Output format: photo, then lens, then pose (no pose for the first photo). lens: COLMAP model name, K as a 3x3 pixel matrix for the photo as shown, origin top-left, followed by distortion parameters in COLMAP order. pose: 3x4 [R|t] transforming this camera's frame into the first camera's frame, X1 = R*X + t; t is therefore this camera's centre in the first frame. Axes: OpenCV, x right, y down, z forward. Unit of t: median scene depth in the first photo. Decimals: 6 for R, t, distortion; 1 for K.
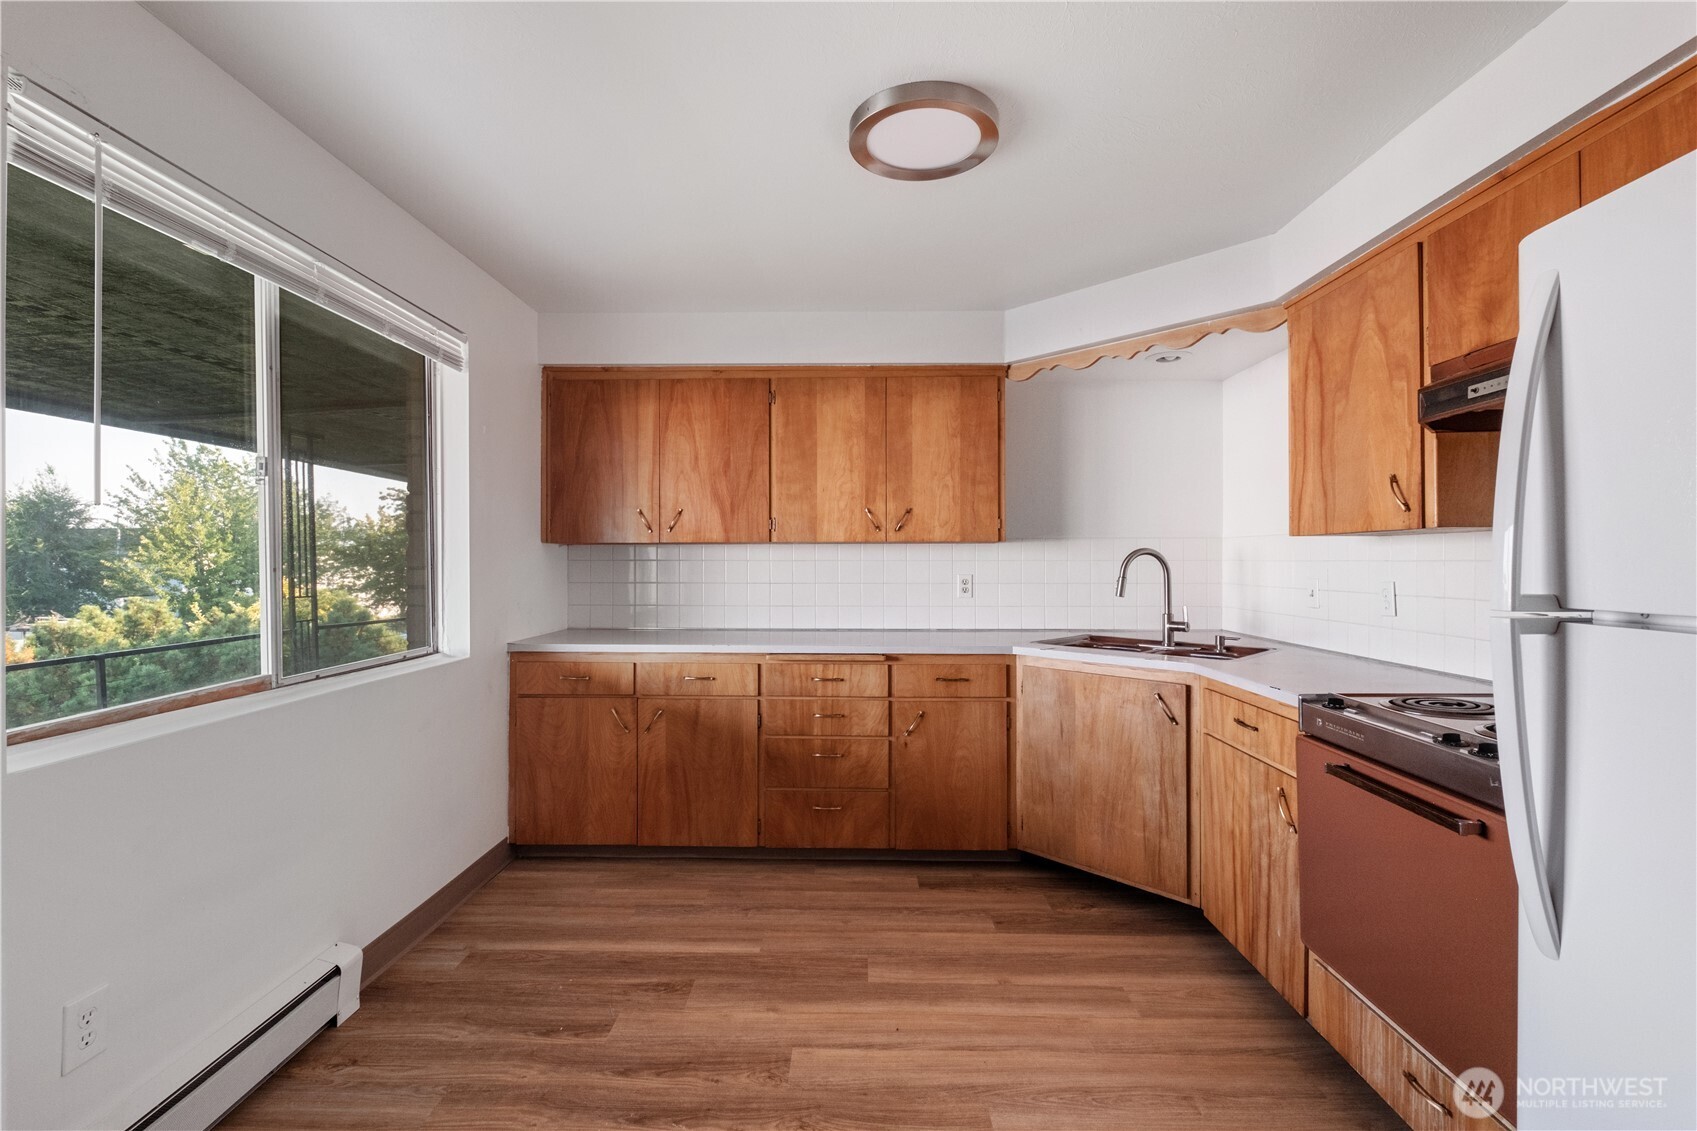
lens RADIAL K [[740.2, 0, 840.0], [0, 740.2, 560.3], [0, 0, 1]] dist [0.007503, -0.008692]
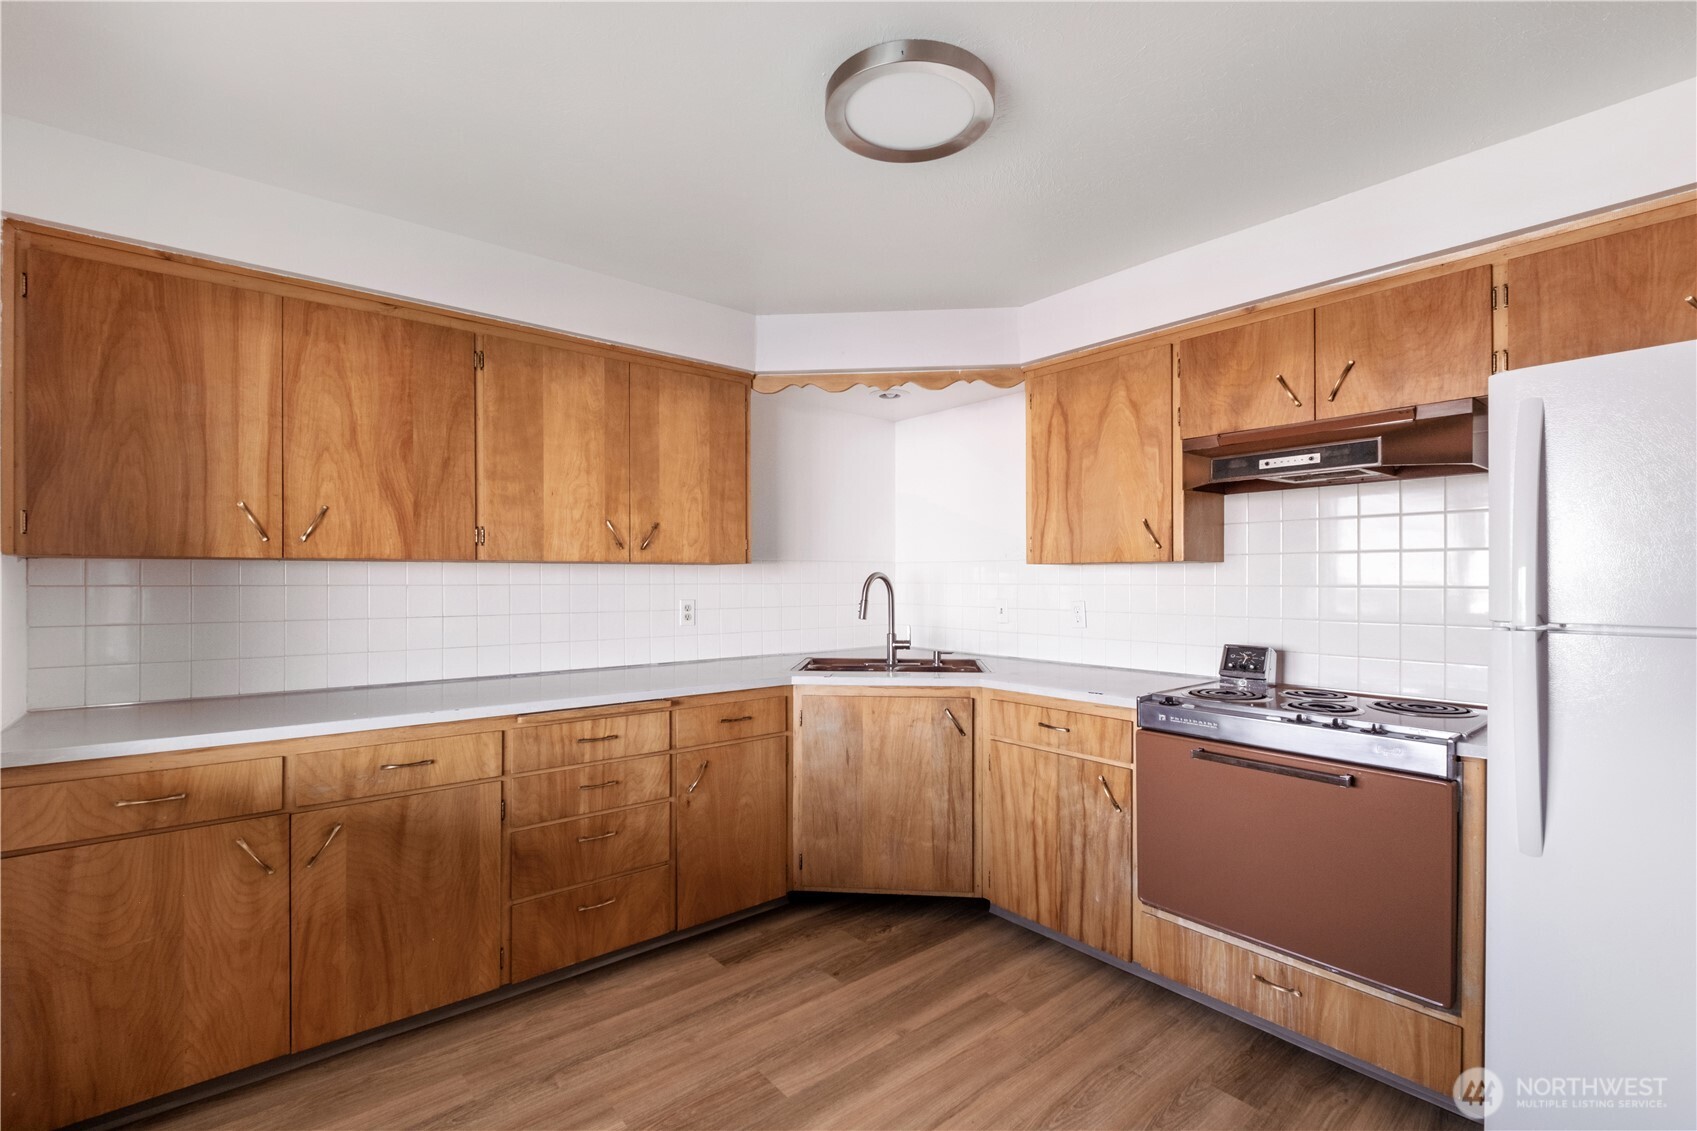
lens RADIAL K [[749.1, 0, 844.9], [0, 749.1, 578.6], [0, 0, 1]] dist [0.008666, -0.008036]
pose [[0.755409, 0.000569, 0.655254, -0.343302], [-0.000792, 1.000000, 0.000045, -0.007813], [-0.655253, -0.000553, 0.755409, 0.241121]]
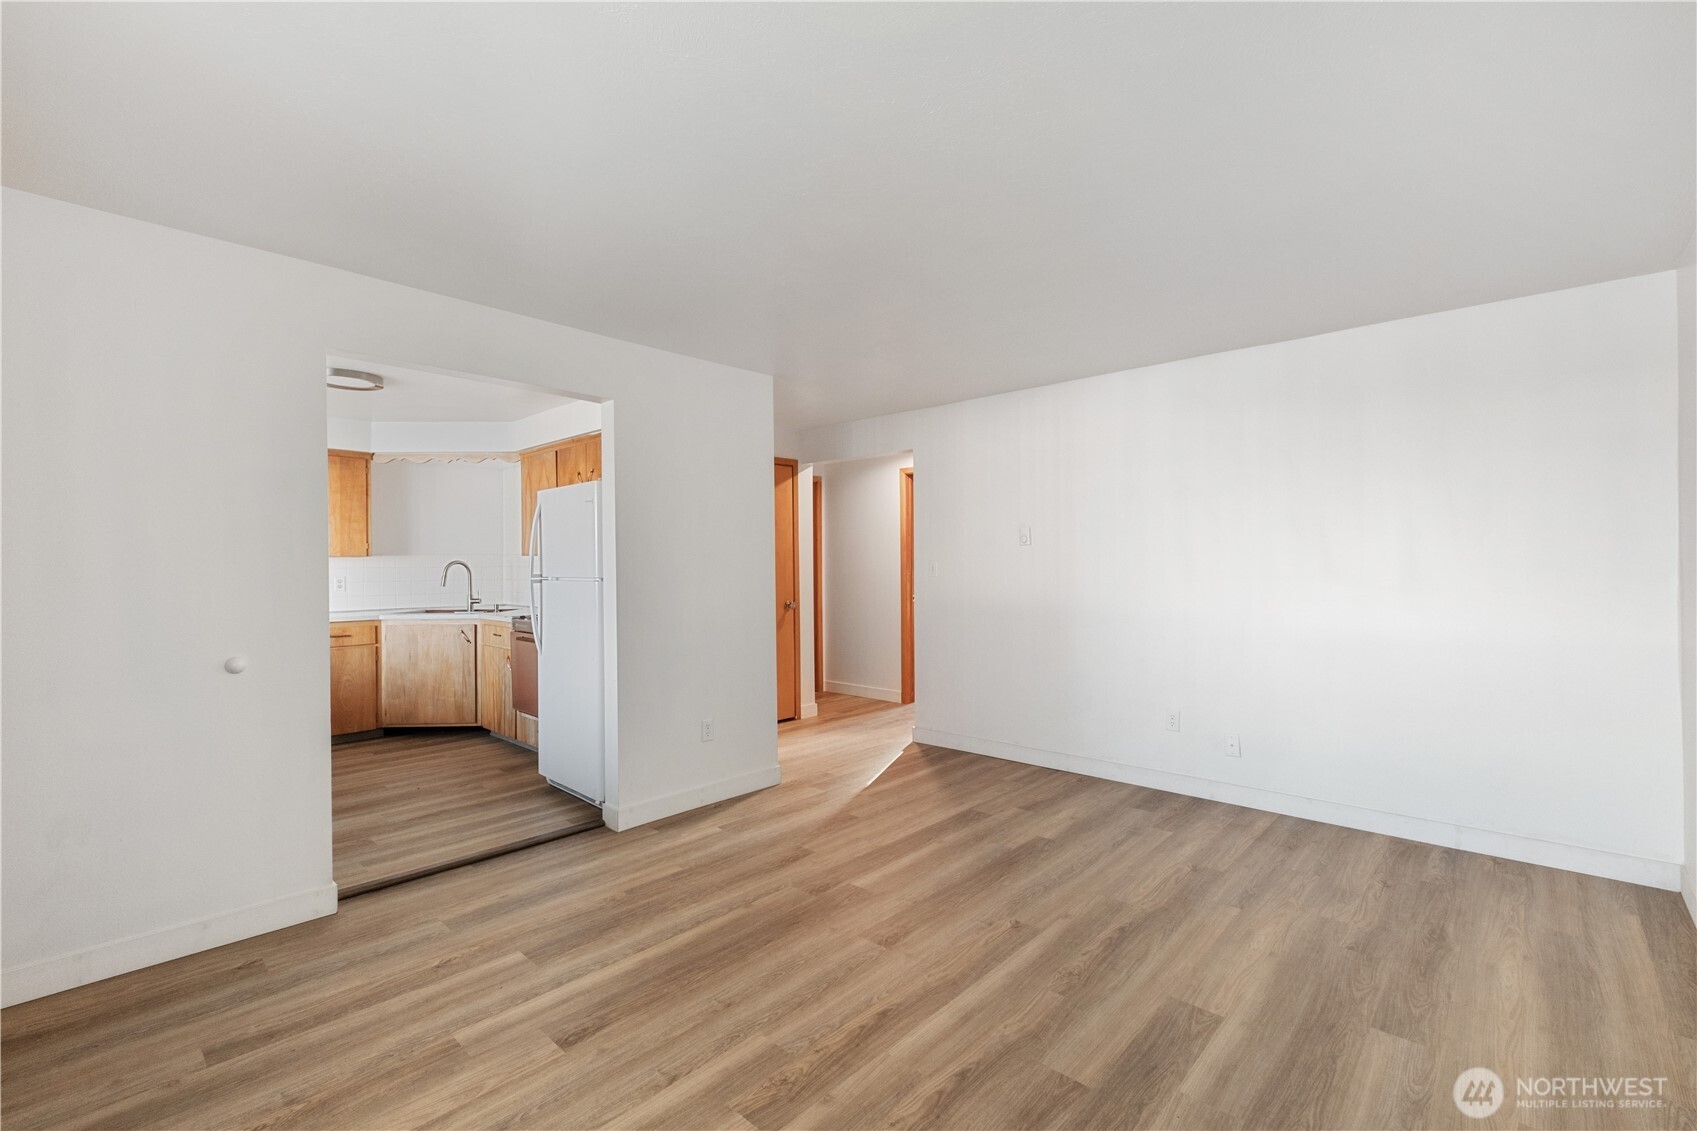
lens RADIAL K [[740.2, 0, 840.0], [0, 740.2, 560.3], [0, 0, 1]] dist [0.007503, -0.008692]
pose [[0.665973, -0.000198, 0.745976, -0.371651], [0.006029, 0.999969, -0.005117, -0.001334], [-0.745951, 0.007905, 0.665954, -1.054156]]
